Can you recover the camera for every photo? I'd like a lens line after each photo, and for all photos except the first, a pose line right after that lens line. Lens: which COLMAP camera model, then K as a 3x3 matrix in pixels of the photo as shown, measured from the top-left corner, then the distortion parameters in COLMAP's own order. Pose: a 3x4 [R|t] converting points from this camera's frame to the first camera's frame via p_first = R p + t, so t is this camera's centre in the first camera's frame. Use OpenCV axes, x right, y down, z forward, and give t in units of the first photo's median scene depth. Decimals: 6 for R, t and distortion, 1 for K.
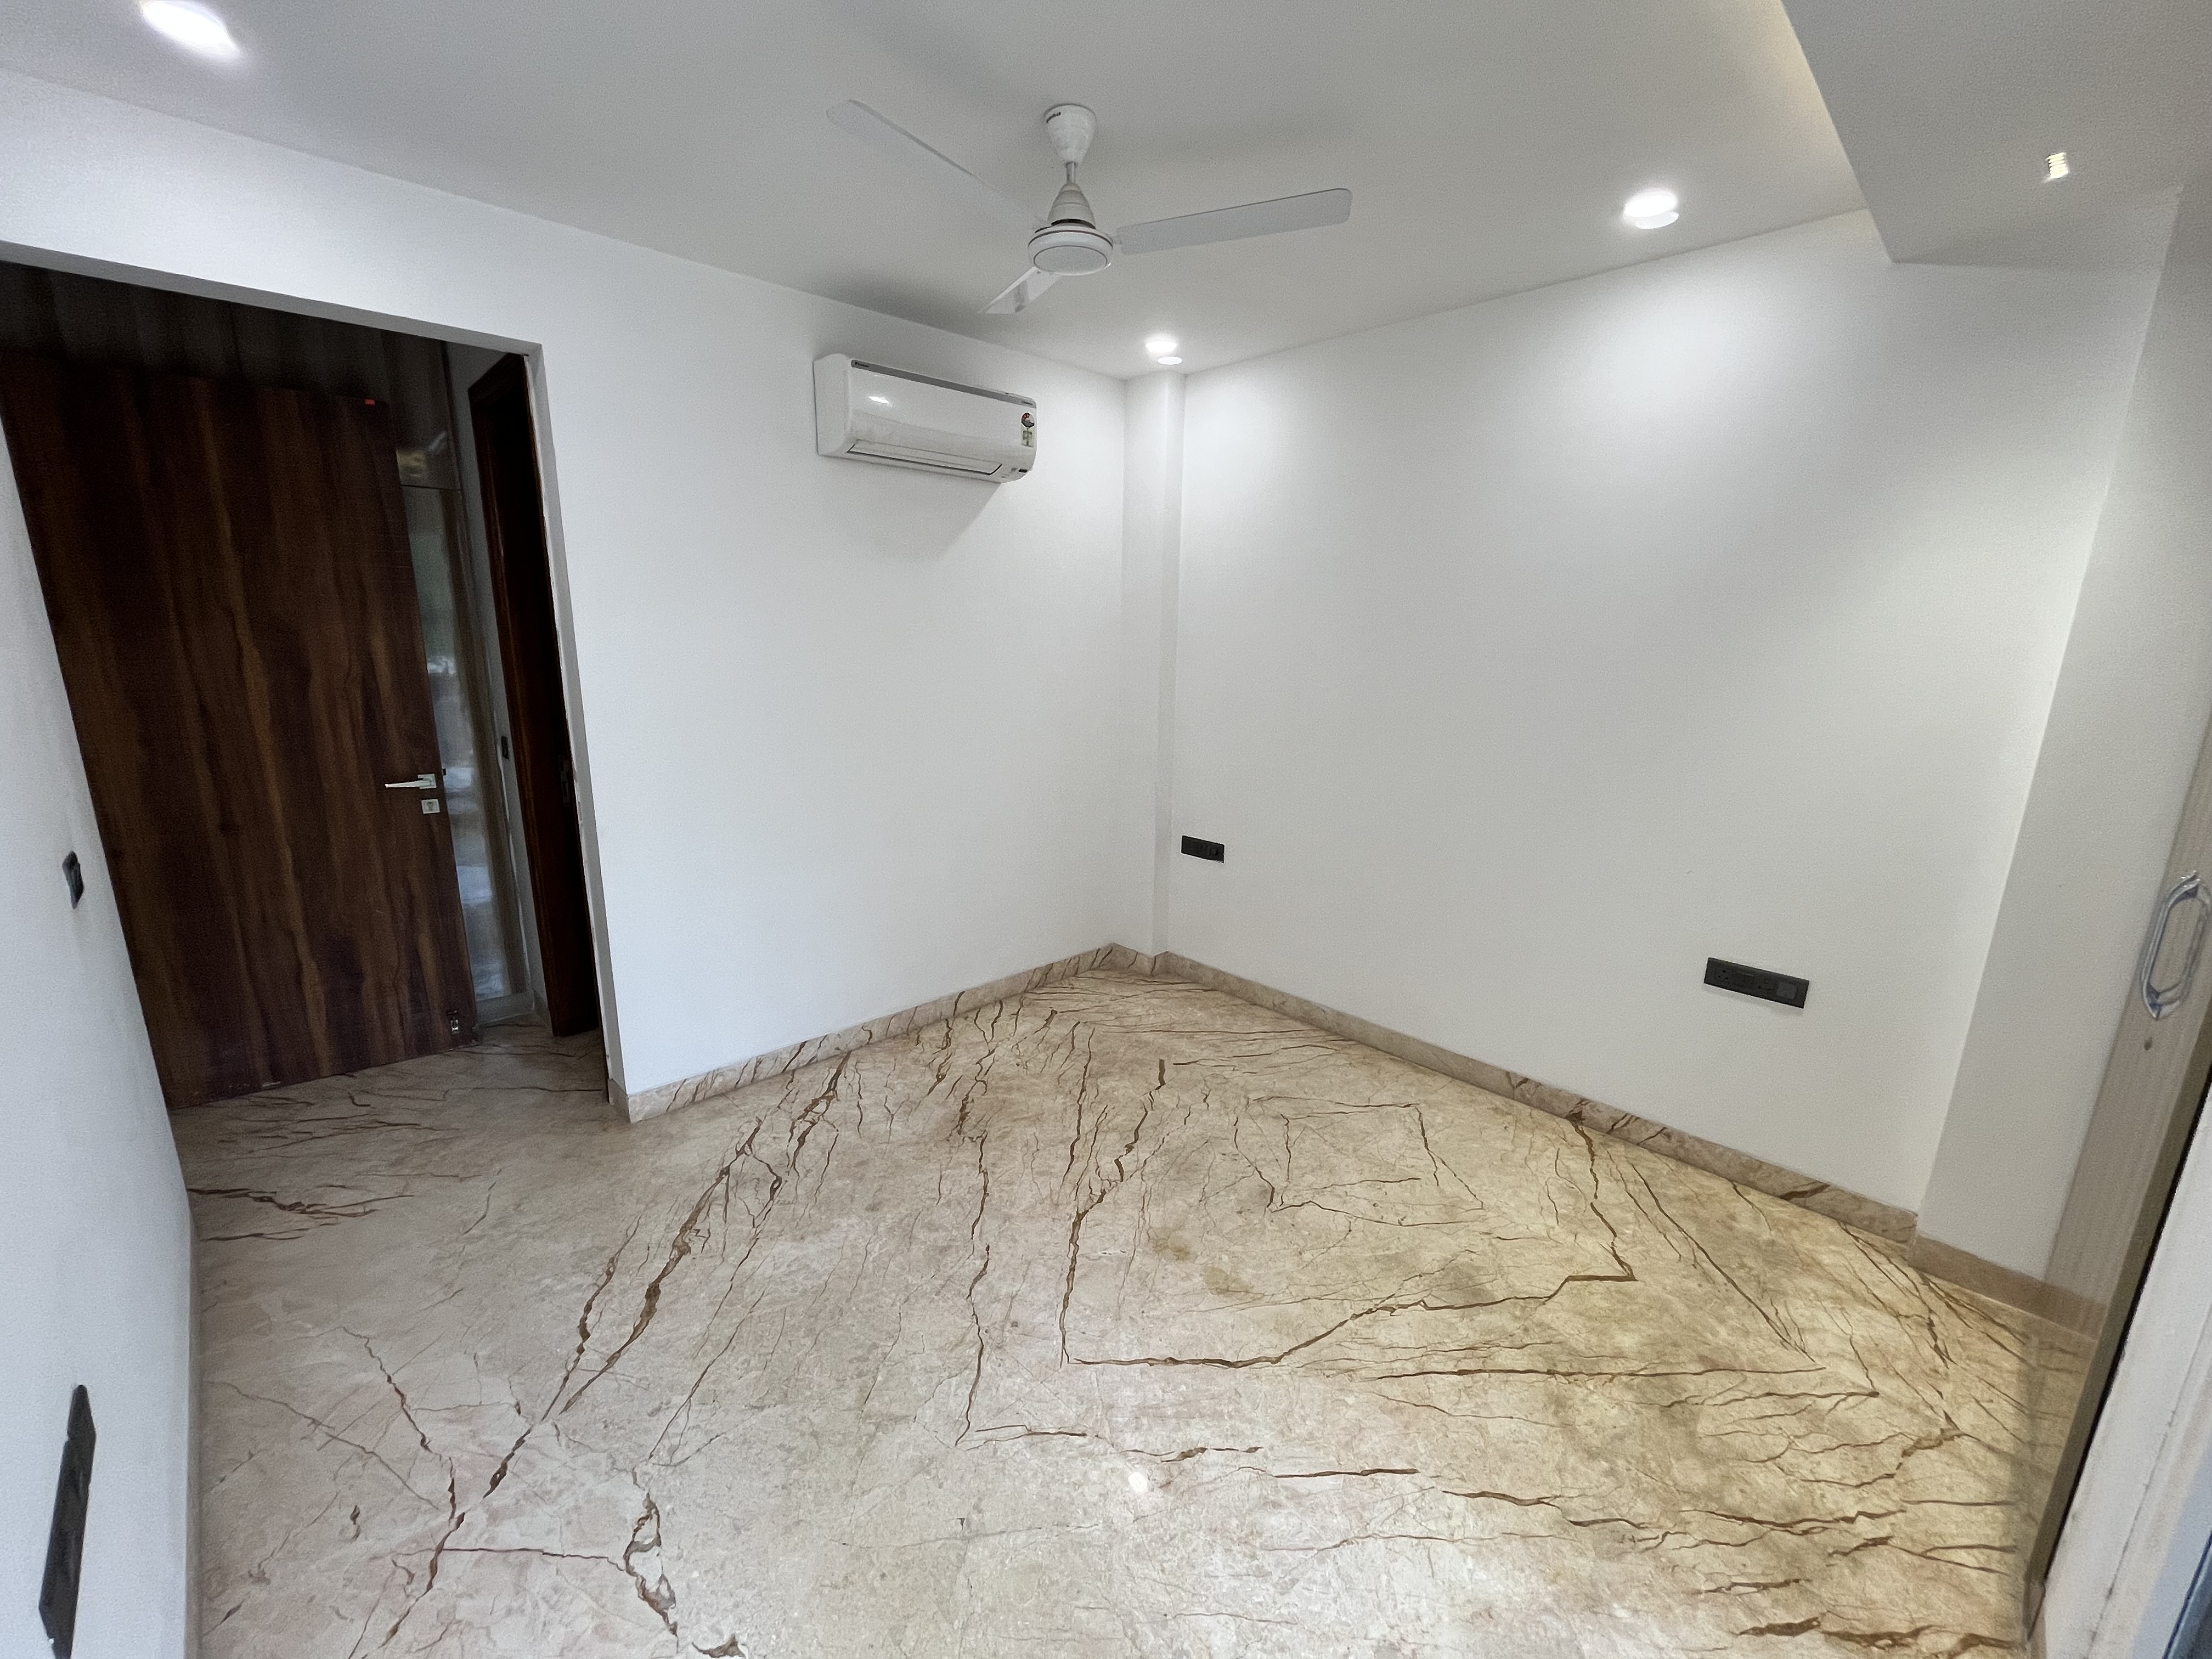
lens RADIAL K [[894.0, 0, 1102.4], [0, 894.0, 831.2], [0, 0, 1]] dist [-0.002450, -0.000216]
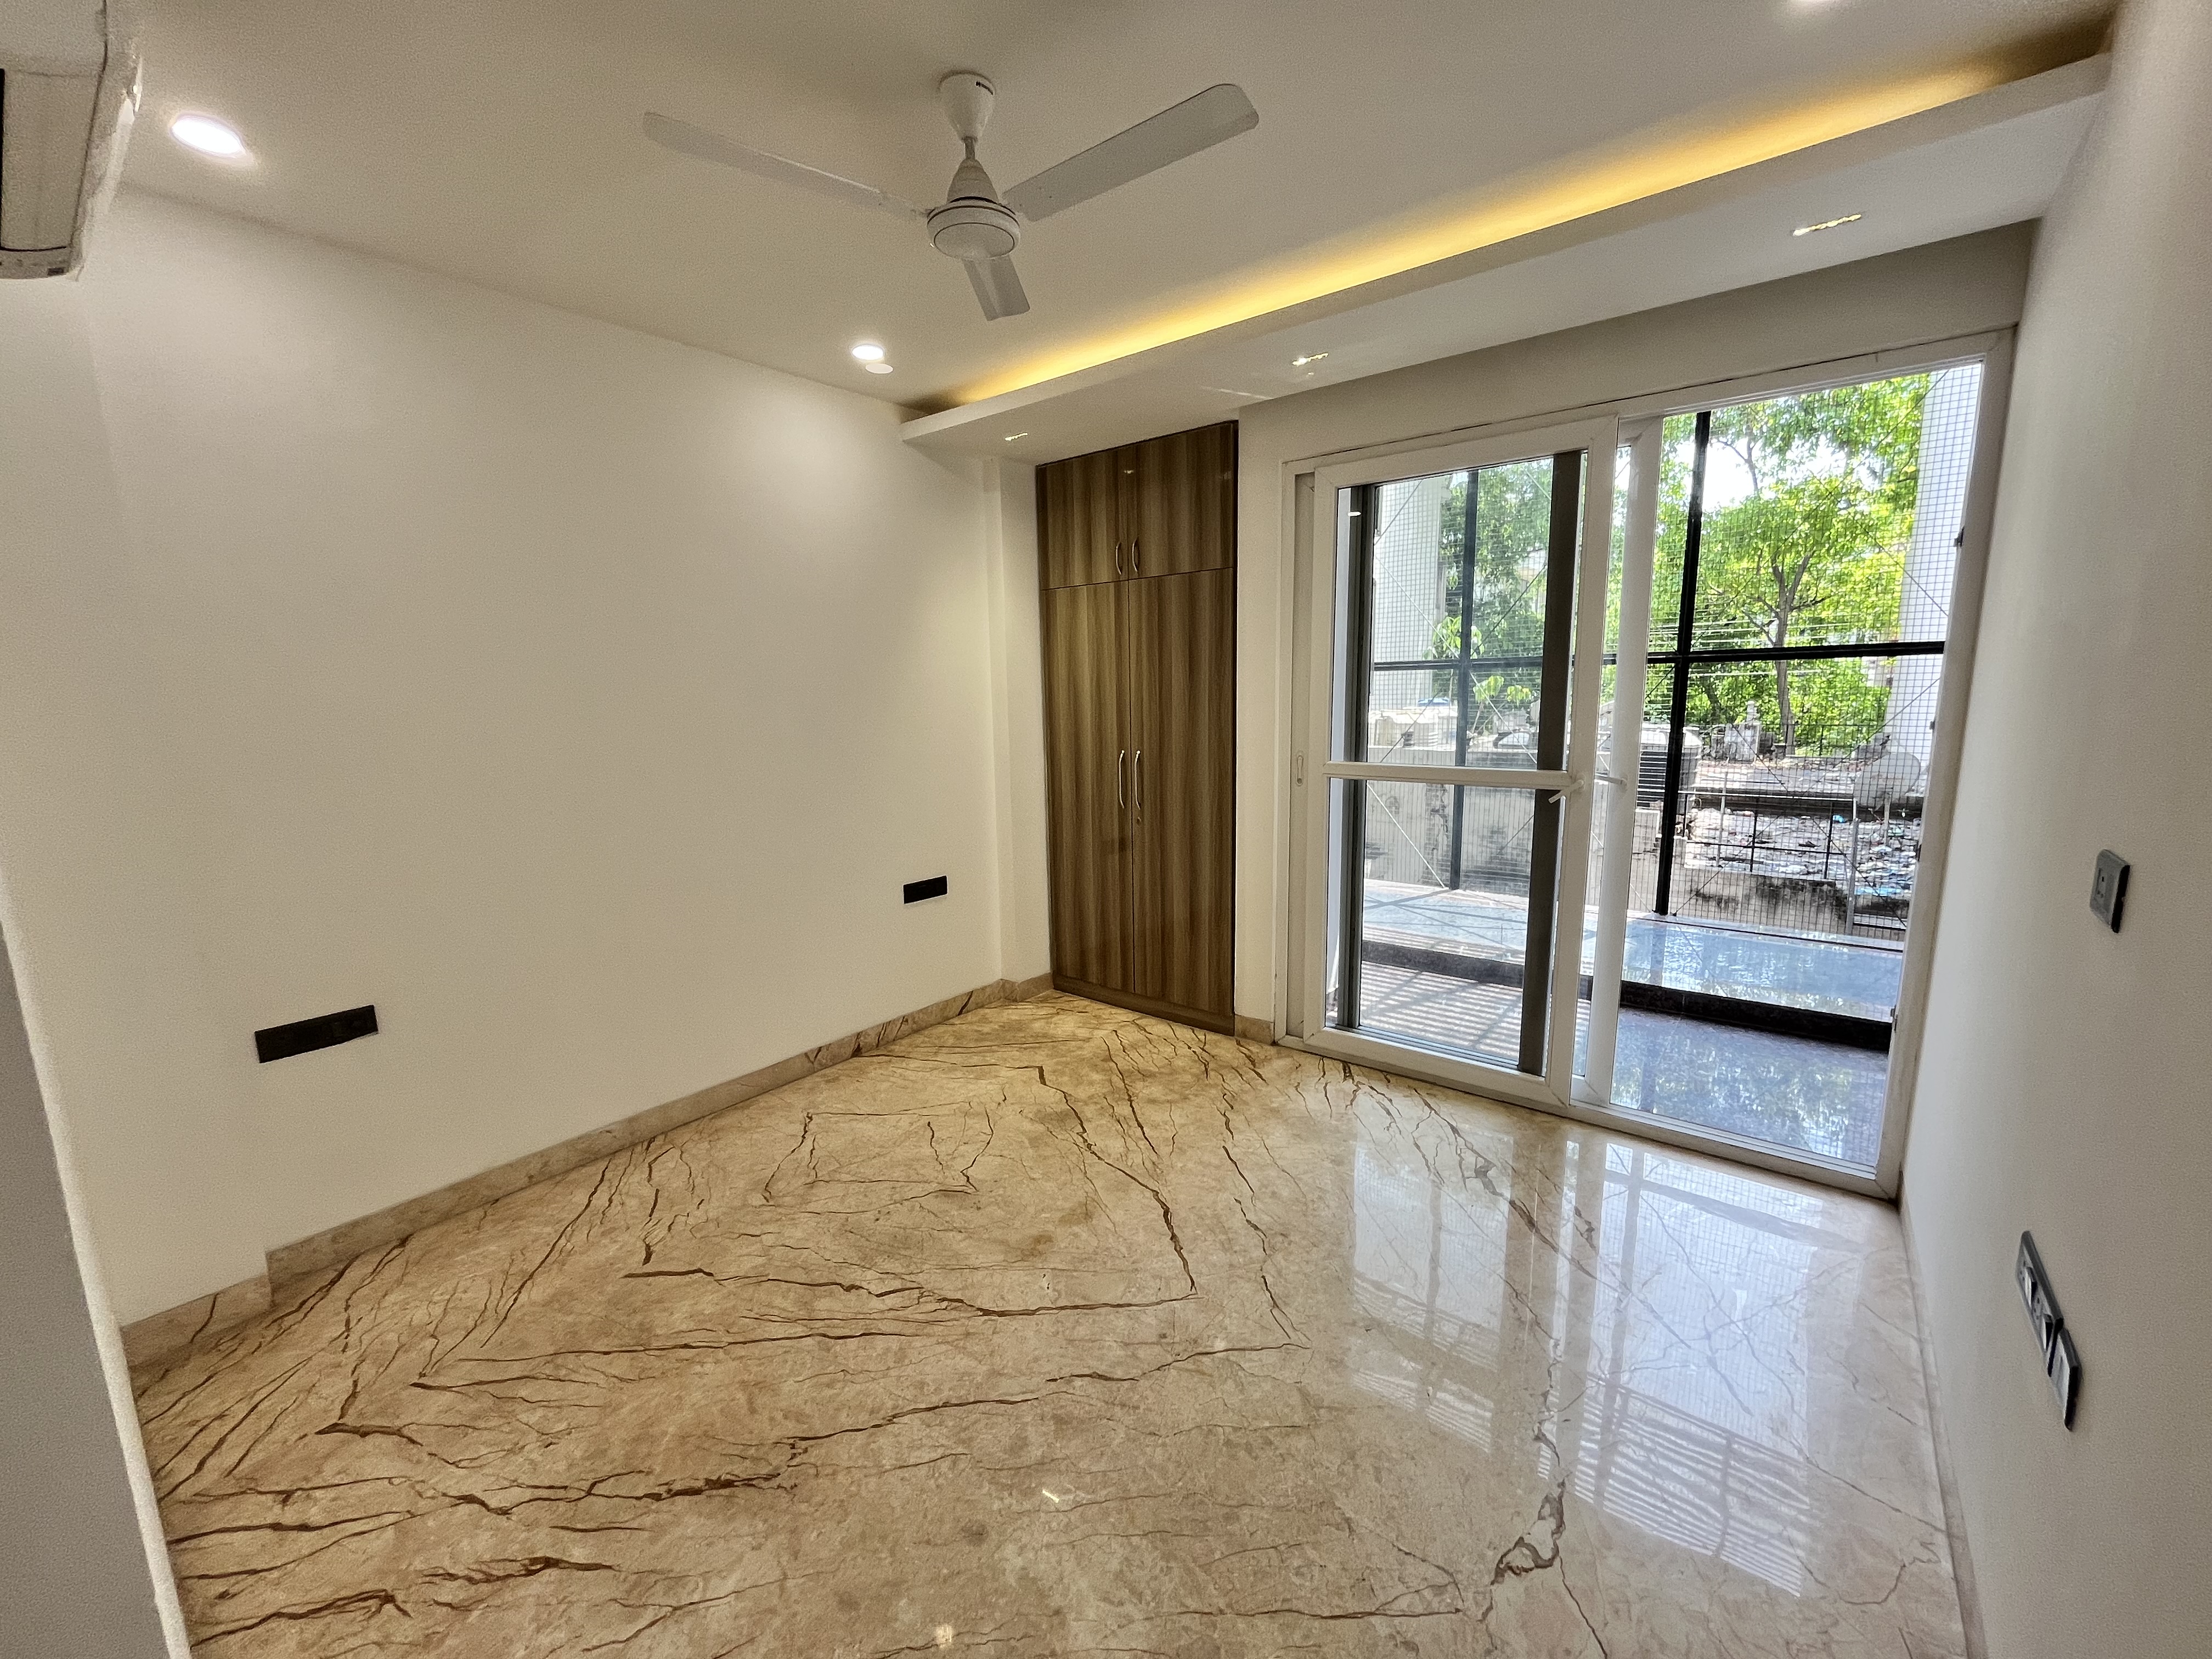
lens RADIAL K [[894.0, 0, 1104.6], [0, 894.0, 833.1], [0, 0, 1]] dist [-0.002450, -0.000216]
pose [[-0.126449, -0.172848, 0.976798, -0.896629], [0.239700, 0.950197, 0.199171, -0.174435], [-0.962577, 0.259323, -0.078720, 0.934335]]
